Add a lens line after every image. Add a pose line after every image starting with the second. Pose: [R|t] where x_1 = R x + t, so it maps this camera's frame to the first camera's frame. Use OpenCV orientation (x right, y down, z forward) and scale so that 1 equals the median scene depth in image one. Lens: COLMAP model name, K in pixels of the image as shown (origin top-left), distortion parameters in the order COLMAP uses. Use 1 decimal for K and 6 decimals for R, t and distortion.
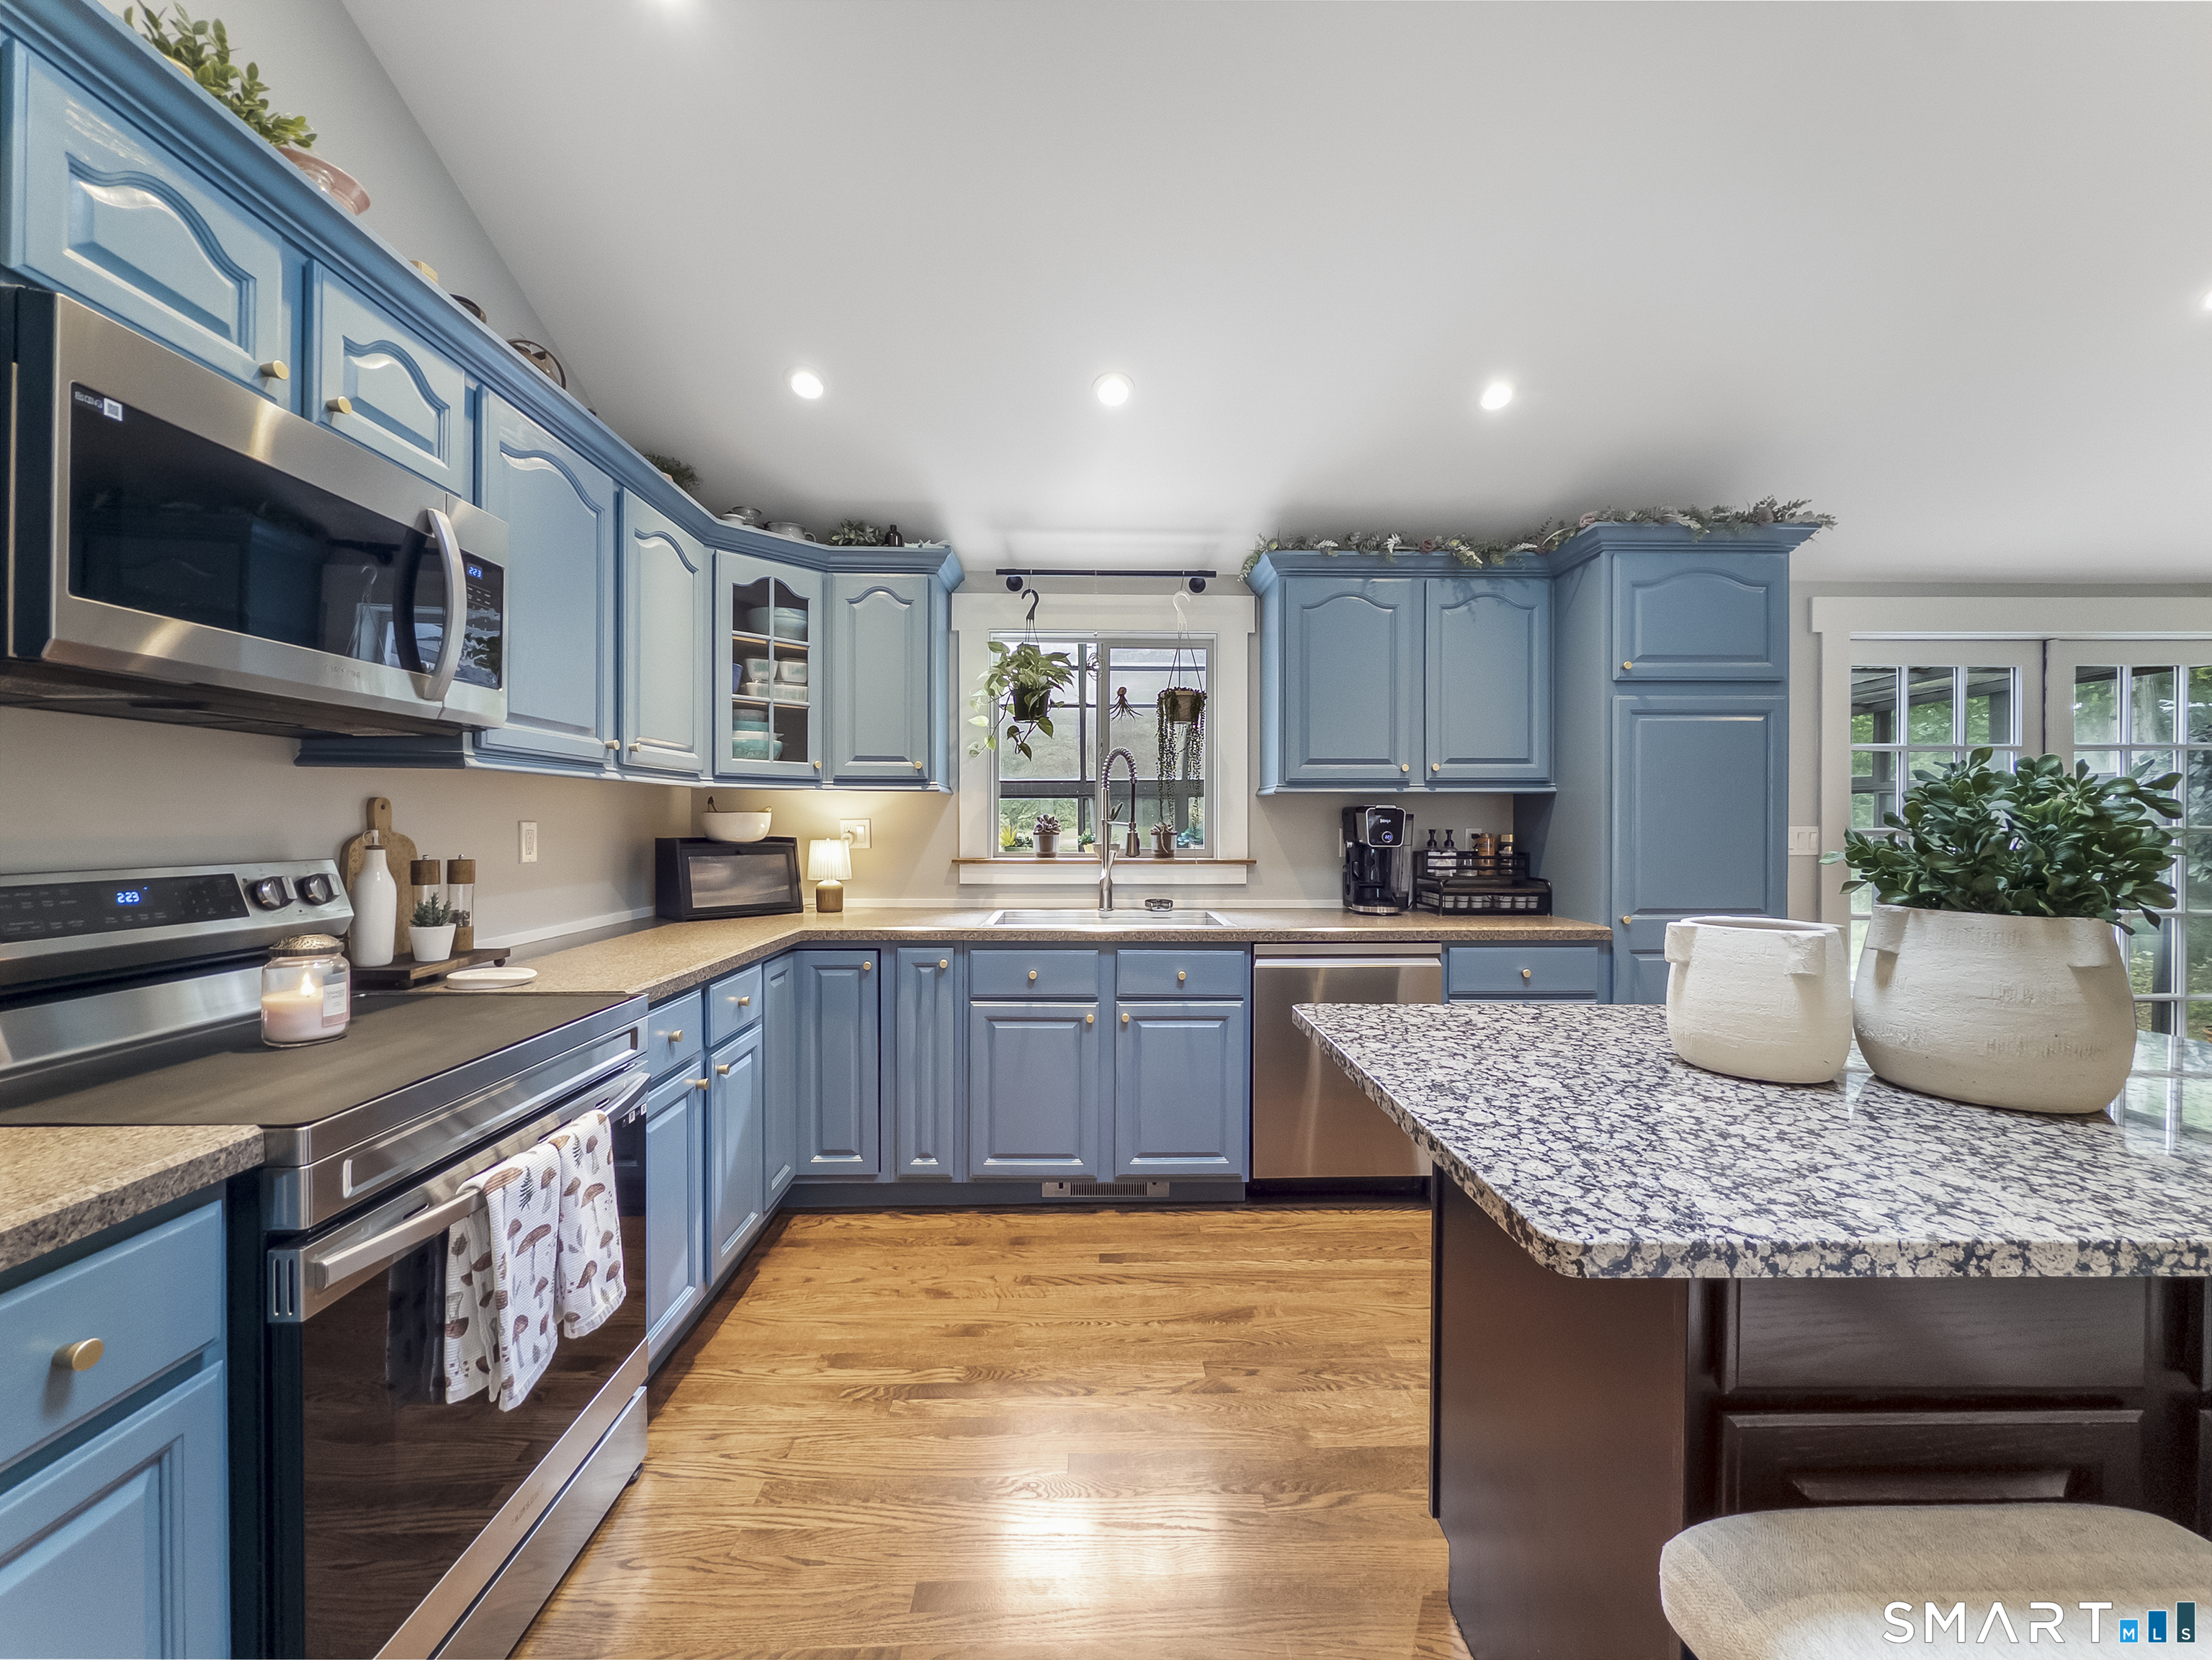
lens RADIAL K [[883.8, 0, 1106.0], [0, 883.8, 830.0], [0, 0, 1]] dist [-0.000349, -0.000065]
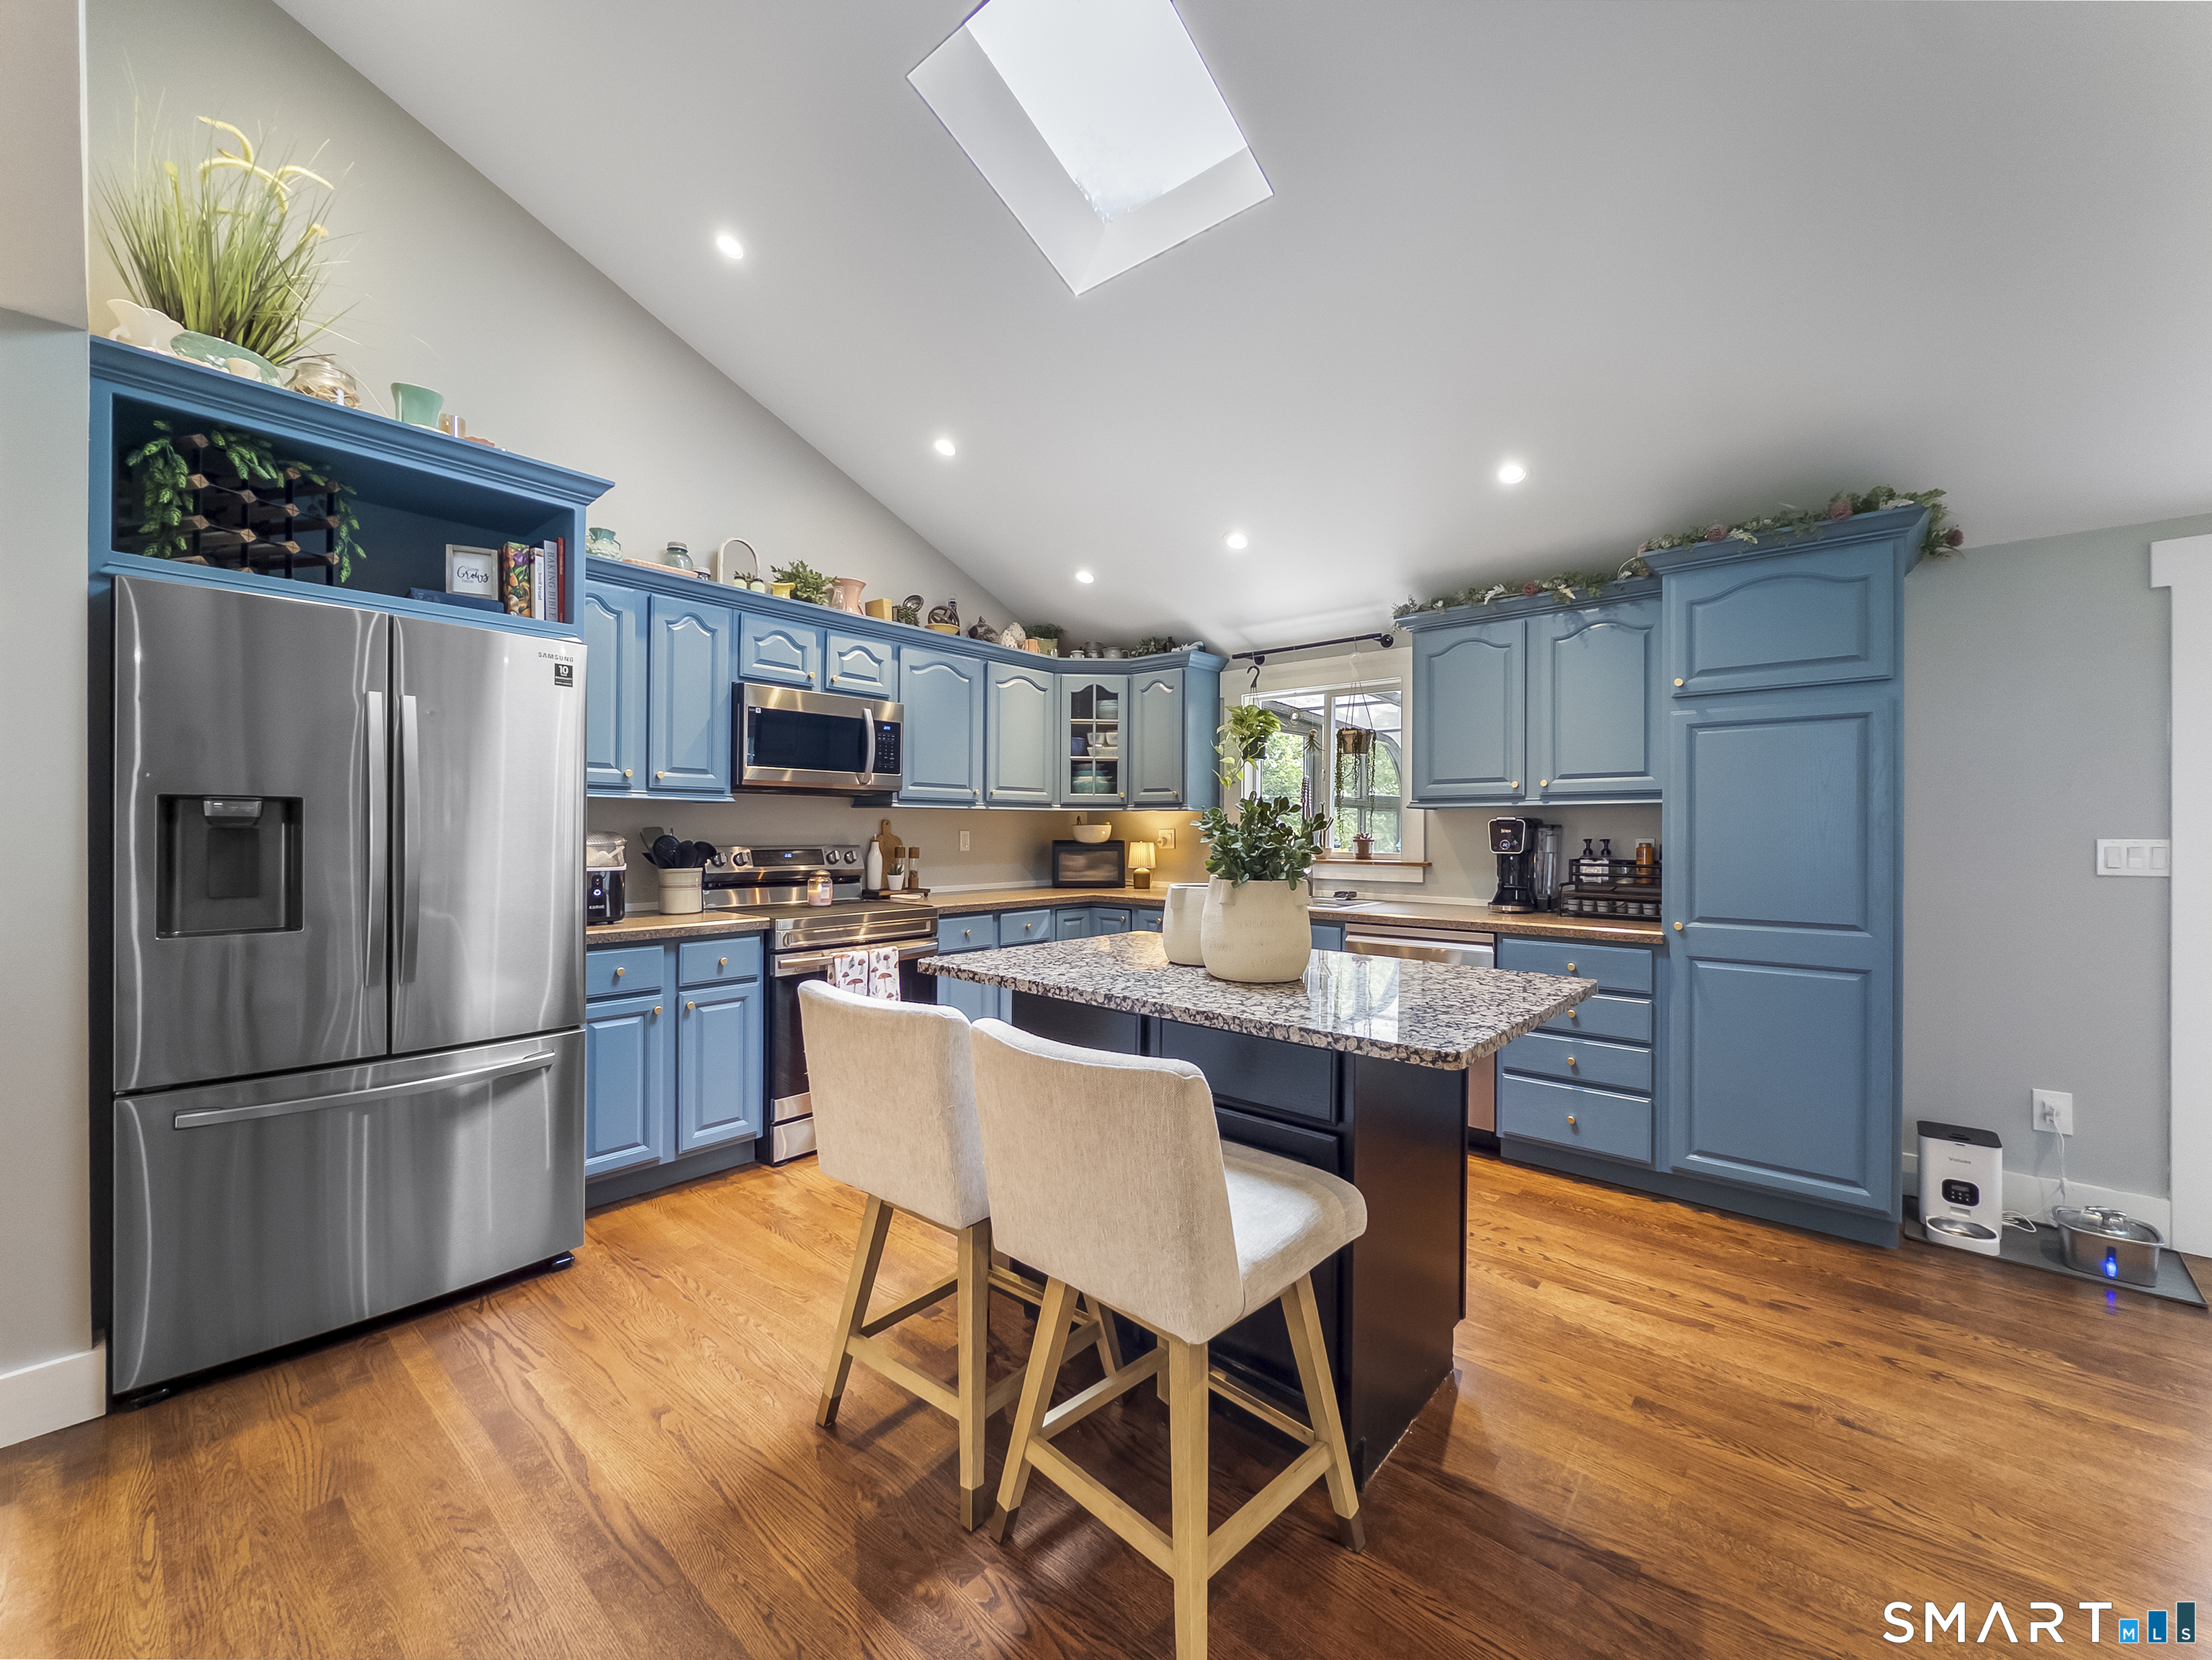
lens RADIAL K [[887.5, 0, 1106.0], [0, 887.5, 830.0], [0, 0, 1]] dist [-0.001379, 0.000116]
pose [[0.738694, 0.000928, -0.674040, 0.807963], [-0.009003, 0.999923, -0.008490, 0.003606], [0.673981, 0.012340, 0.738646, -0.231787]]
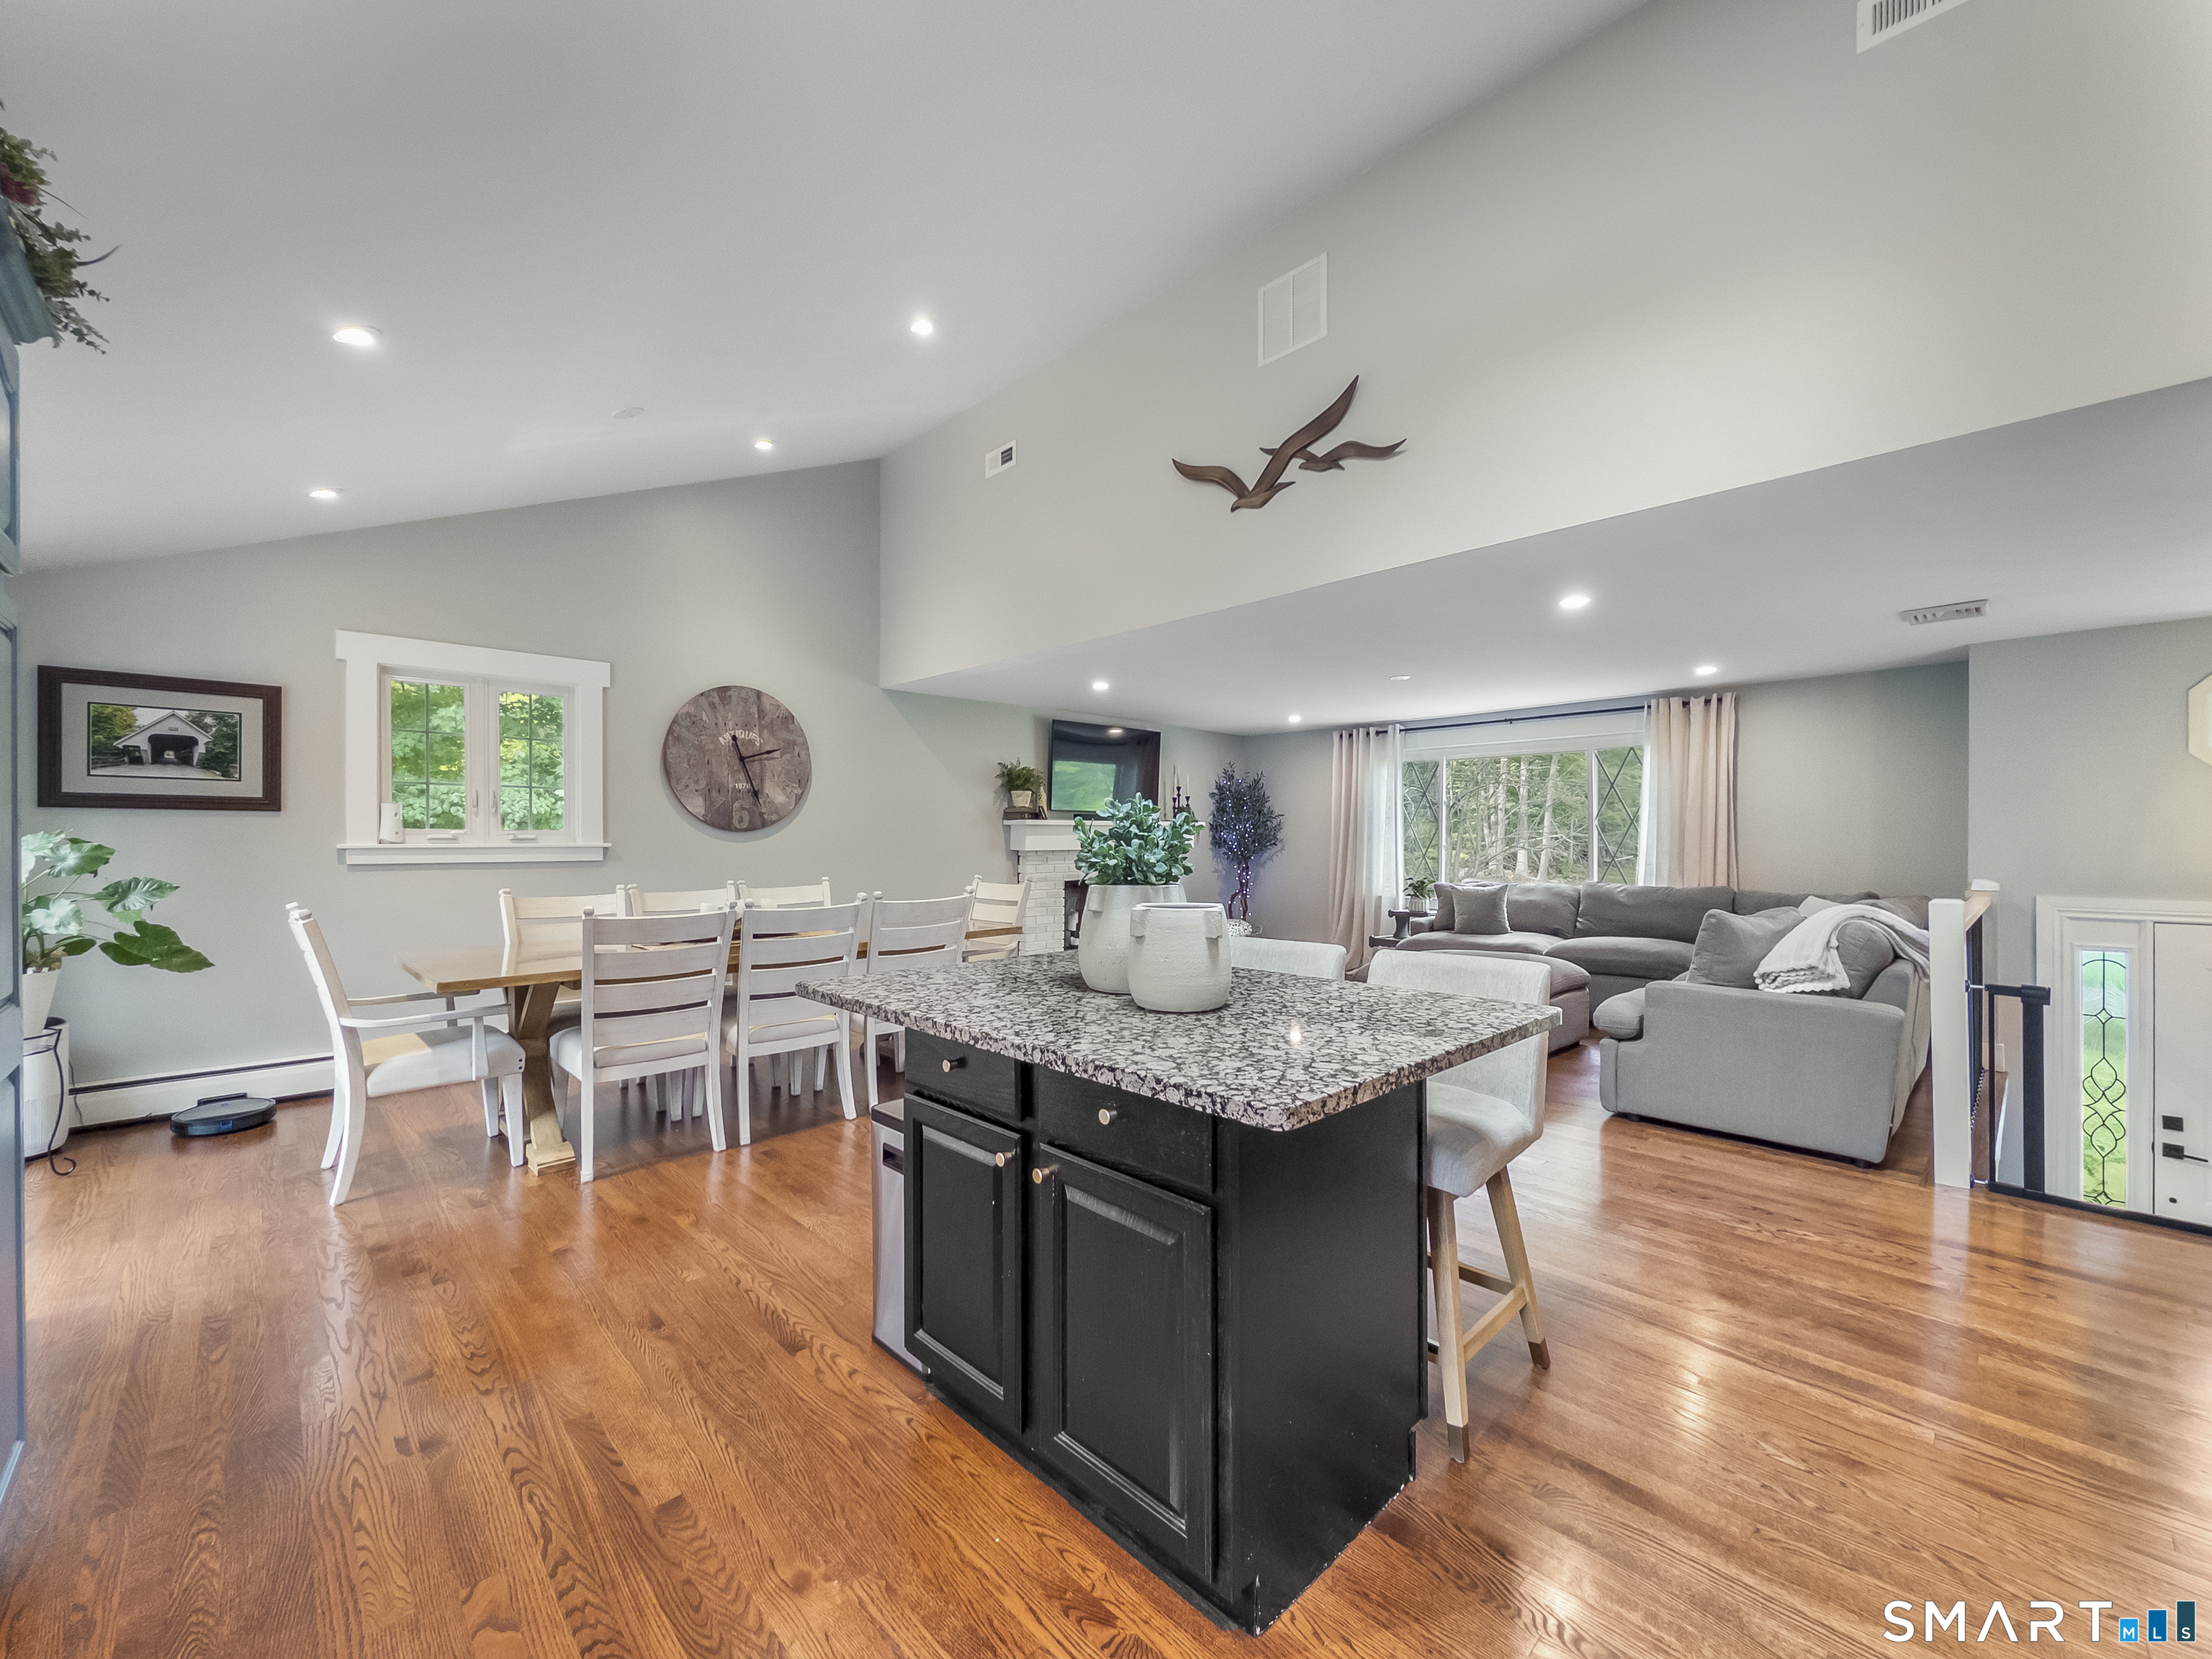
lens RADIAL K [[890.3, 0, 1107.2], [0, 890.3, 841.5], [0, 0, 1]] dist [-0.001370, -0.000139]
pose [[-0.671090, -0.004038, 0.741365, -0.108852], [0.005702, 0.999927, 0.010607, -0.005101], [-0.741354, 0.011345, -0.671018, 0.891633]]
